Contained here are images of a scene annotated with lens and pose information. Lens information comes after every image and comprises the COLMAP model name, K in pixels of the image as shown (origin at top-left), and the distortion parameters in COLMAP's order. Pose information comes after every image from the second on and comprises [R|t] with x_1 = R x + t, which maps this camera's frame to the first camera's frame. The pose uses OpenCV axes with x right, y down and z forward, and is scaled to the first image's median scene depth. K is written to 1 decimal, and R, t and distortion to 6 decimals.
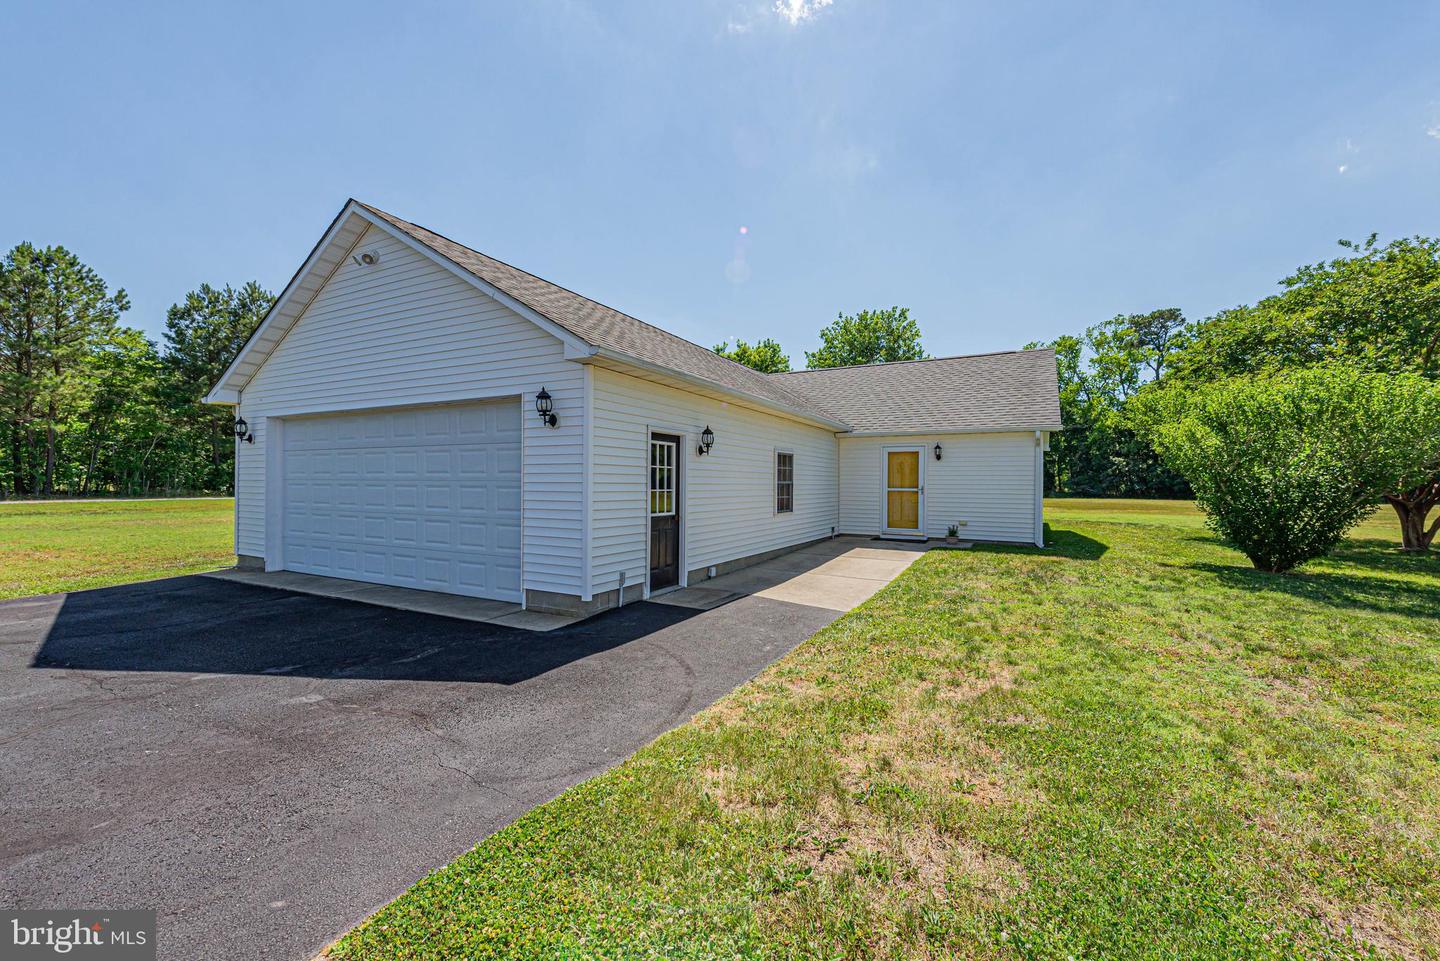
lens RADIAL K [[600.8, 0, 720.0], [0, 600.8, 480.5], [0, 0, 1]] dist [0.001135, 0.000001]
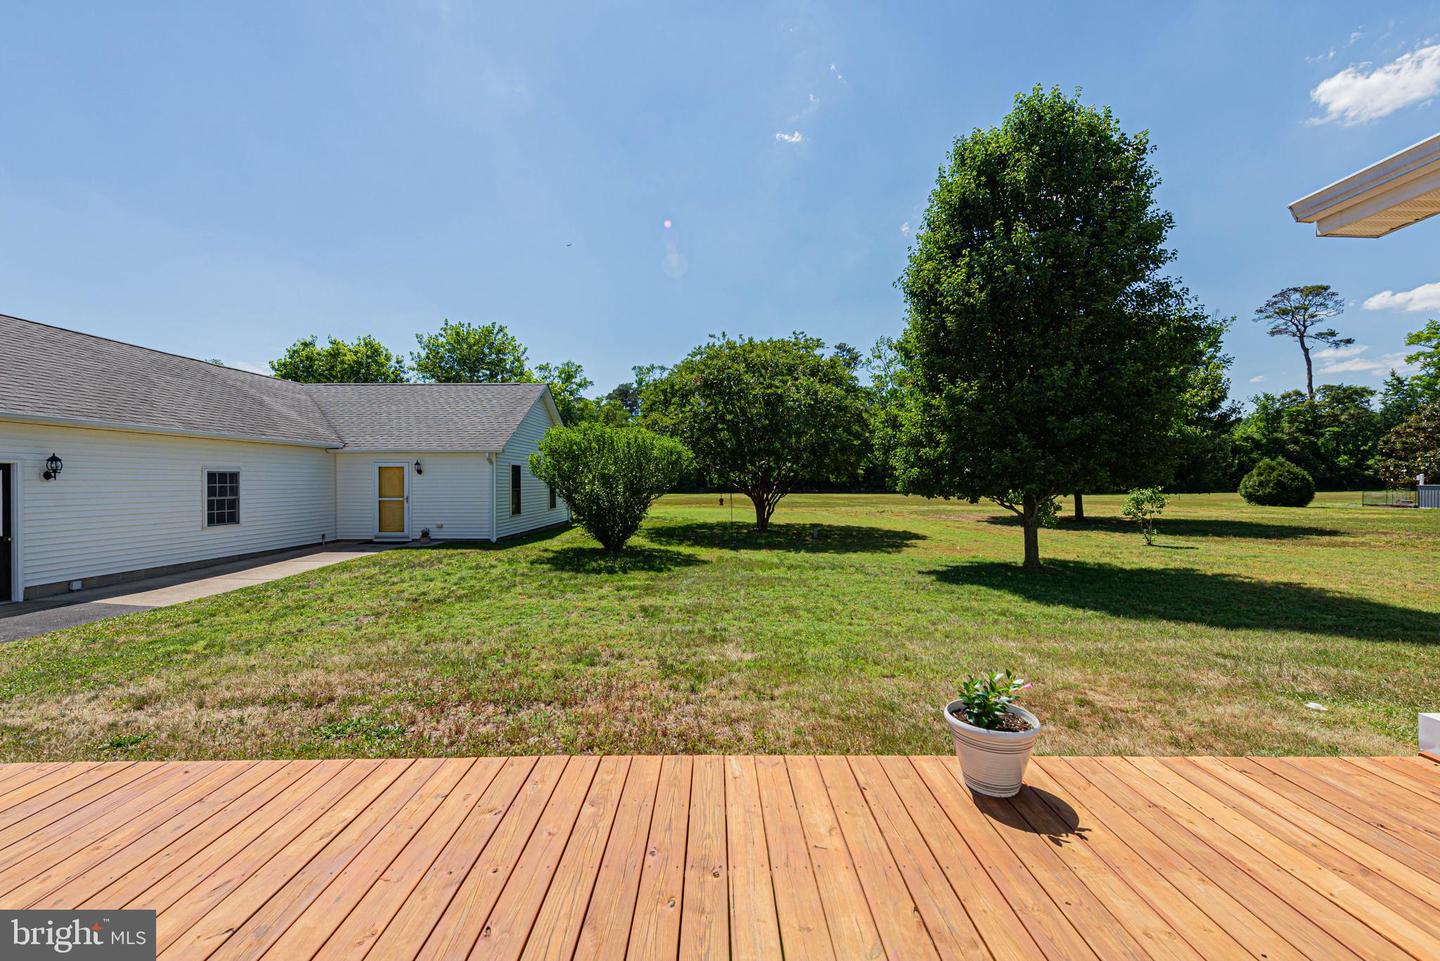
lens RADIAL K [[600.8, 0, 720.0], [0, 600.8, 480.5], [0, 0, 1]] dist [0.001135, 0.000001]
pose [[0.874806, -0.010038, 0.484370, 0.319115], [0.008780, 0.999950, 0.004864, -0.022354], [-0.484394, -0.000002, 0.874850, -0.349069]]
